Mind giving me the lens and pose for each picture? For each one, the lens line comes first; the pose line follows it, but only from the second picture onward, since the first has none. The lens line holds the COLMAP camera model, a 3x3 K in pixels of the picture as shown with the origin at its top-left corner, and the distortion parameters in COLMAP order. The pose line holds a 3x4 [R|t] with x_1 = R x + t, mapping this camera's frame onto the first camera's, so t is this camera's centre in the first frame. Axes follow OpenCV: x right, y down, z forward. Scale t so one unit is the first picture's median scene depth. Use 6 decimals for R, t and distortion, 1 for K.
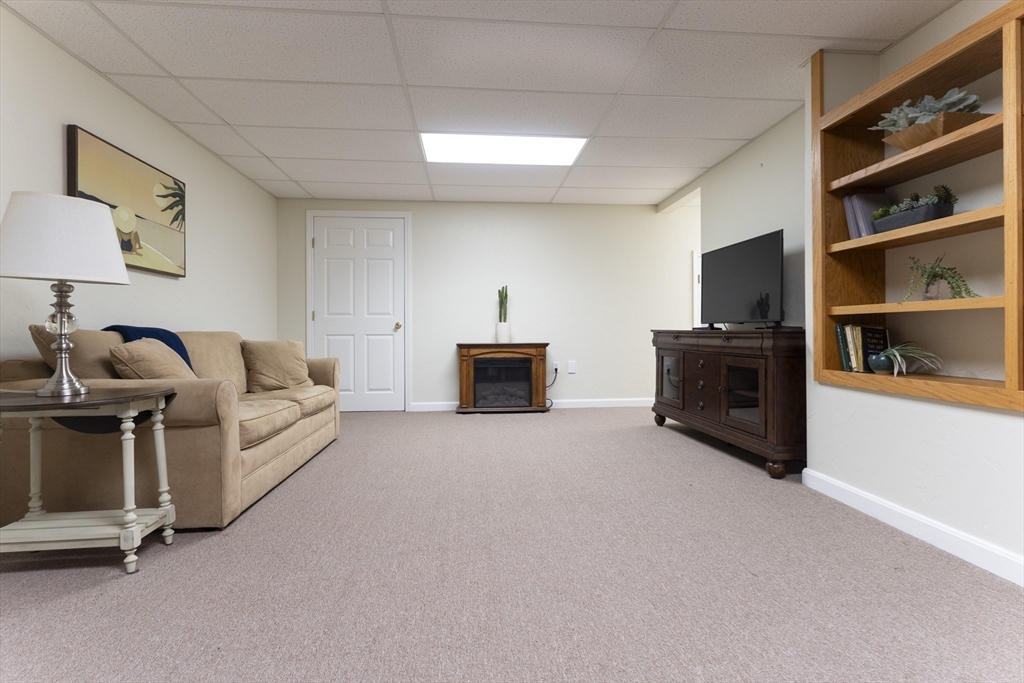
lens RADIAL K [[499.1, 0, 515.9], [0, 499.1, 335.8], [0, 0, 1]] dist [0.000317, -0.000532]
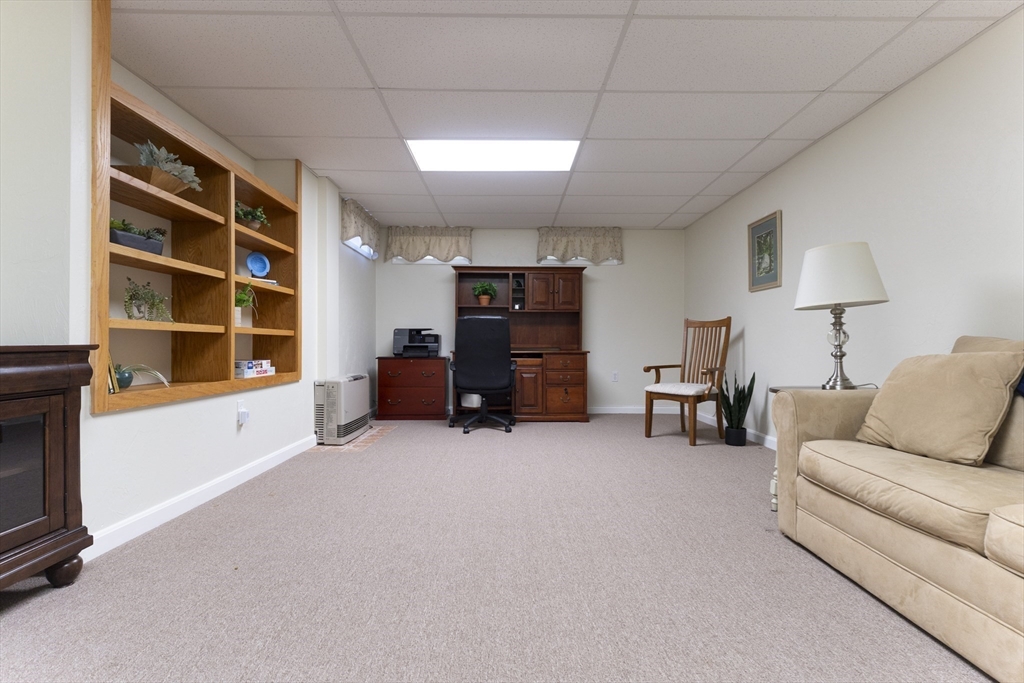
lens RADIAL K [[499.1, 0, 514.3], [0, 499.1, 341.8], [0, 0, 1]] dist [0.000317, -0.000532]
pose [[-0.996621, 0.005955, 0.081921, -0.118410], [0.006368, 0.999968, 0.004787, -0.021570], [-0.081890, 0.005292, -0.996627, 2.099366]]
